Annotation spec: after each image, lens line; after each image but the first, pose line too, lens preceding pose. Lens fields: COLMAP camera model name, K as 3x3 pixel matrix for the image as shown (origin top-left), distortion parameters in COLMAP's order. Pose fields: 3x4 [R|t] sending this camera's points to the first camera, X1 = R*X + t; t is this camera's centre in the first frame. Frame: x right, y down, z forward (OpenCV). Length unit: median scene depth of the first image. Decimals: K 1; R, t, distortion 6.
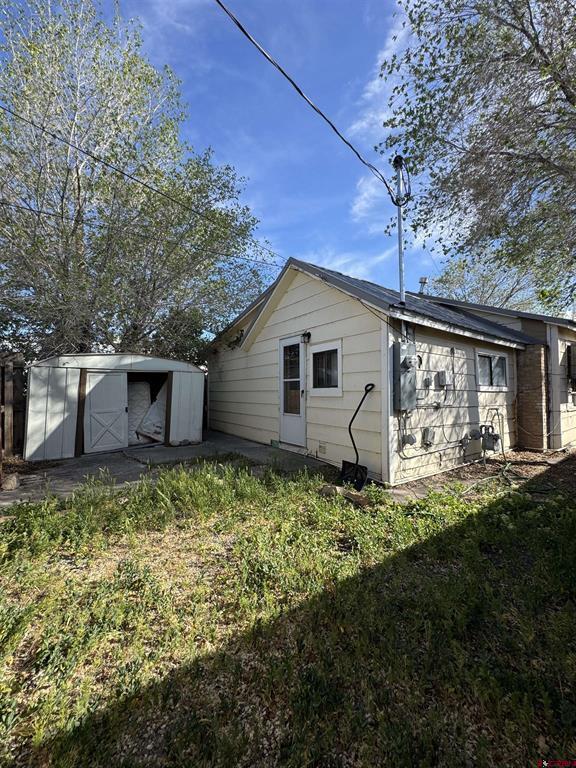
lens RADIAL K [[305.7, 0, 288.0], [0, 305.7, 384.0], [0, 0, 1]] dist [0.000705, -0.000045]
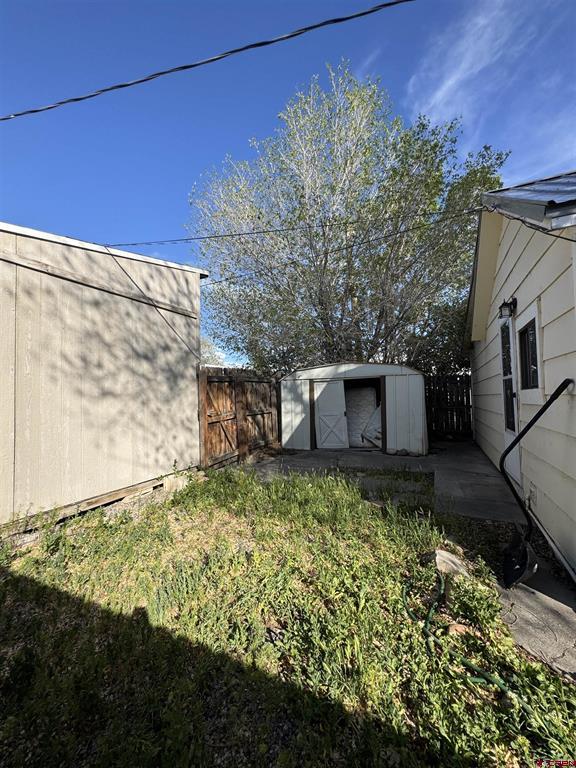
lens RADIAL K [[305.7, 0, 288.0], [0, 305.7, 384.0], [0, 0, 1]] dist [0.000705, -0.000045]
pose [[0.497486, -0.043477, -0.866382, 0.352777], [0.030997, 0.998996, -0.032333, 0.006751], [0.866918, -0.010770, 0.498335, 0.293223]]
